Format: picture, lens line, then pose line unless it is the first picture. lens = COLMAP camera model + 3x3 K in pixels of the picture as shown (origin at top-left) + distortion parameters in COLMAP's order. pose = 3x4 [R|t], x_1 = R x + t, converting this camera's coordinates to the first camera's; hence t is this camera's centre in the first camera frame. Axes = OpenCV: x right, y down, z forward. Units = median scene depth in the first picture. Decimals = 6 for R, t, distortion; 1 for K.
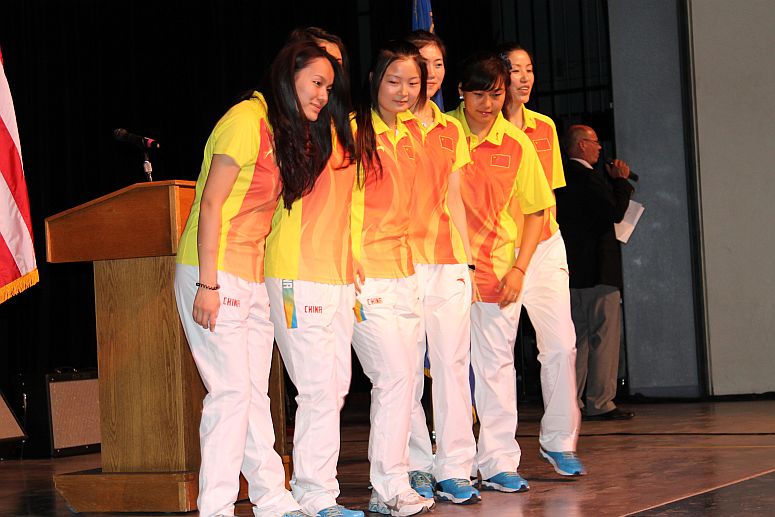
lens RADIAL K [[1924.4, 0, 387.5], [0, 1924.4, 258.5], [0, 0, 1]] dist [0.076172, 0.747730]
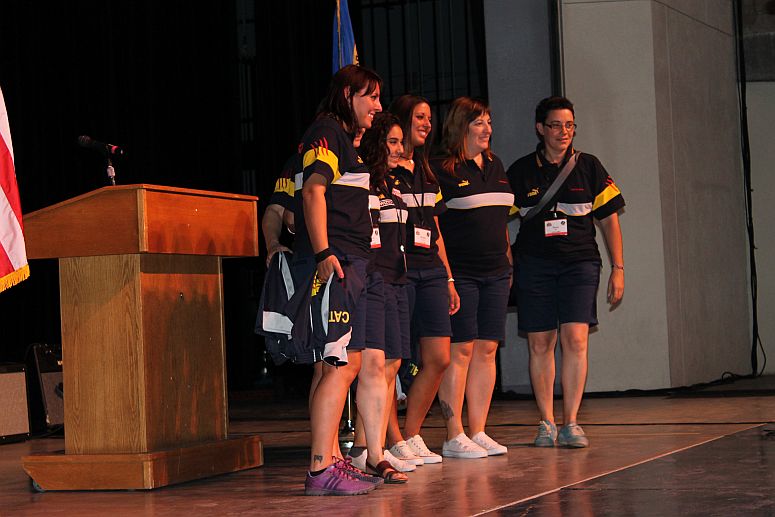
lens RADIAL K [[1924.4, 0, 387.5], [0, 1924.4, 258.5], [0, 0, 1]] dist [0.076172, 0.747730]
pose [[0.995136, 0.010020, 0.097996, -0.076457], [-0.009601, 0.999943, -0.004751, 0.004934], [-0.098038, 0.003787, 0.995175, -0.092522]]
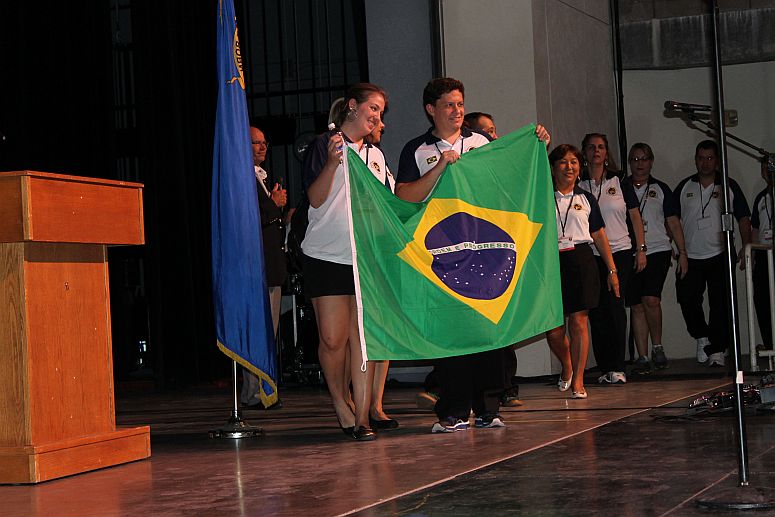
lens RADIAL K [[1924.4, 0, 387.5], [0, 1924.4, 258.5], [0, 0, 1]] dist [0.076172, 0.747730]
pose [[0.986256, 0.005189, 0.165142, -0.086920], [-0.005336, 0.999986, 0.000448, 0.005876], [-0.165137, -0.001323, 0.986270, -0.080472]]
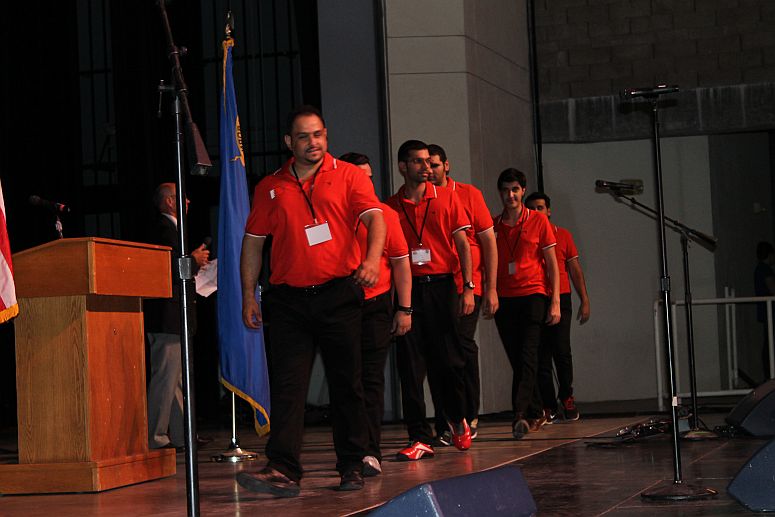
lens RADIAL K [[1924.4, 0, 387.5], [0, 1924.4, 258.5], [0, 0, 1]] dist [0.076172, 0.747730]
pose [[0.974944, 0.016748, 0.221817, -0.198412], [-0.010925, 0.999563, -0.027454, 0.007248], [-0.222180, 0.024343, 0.974702, -0.309852]]
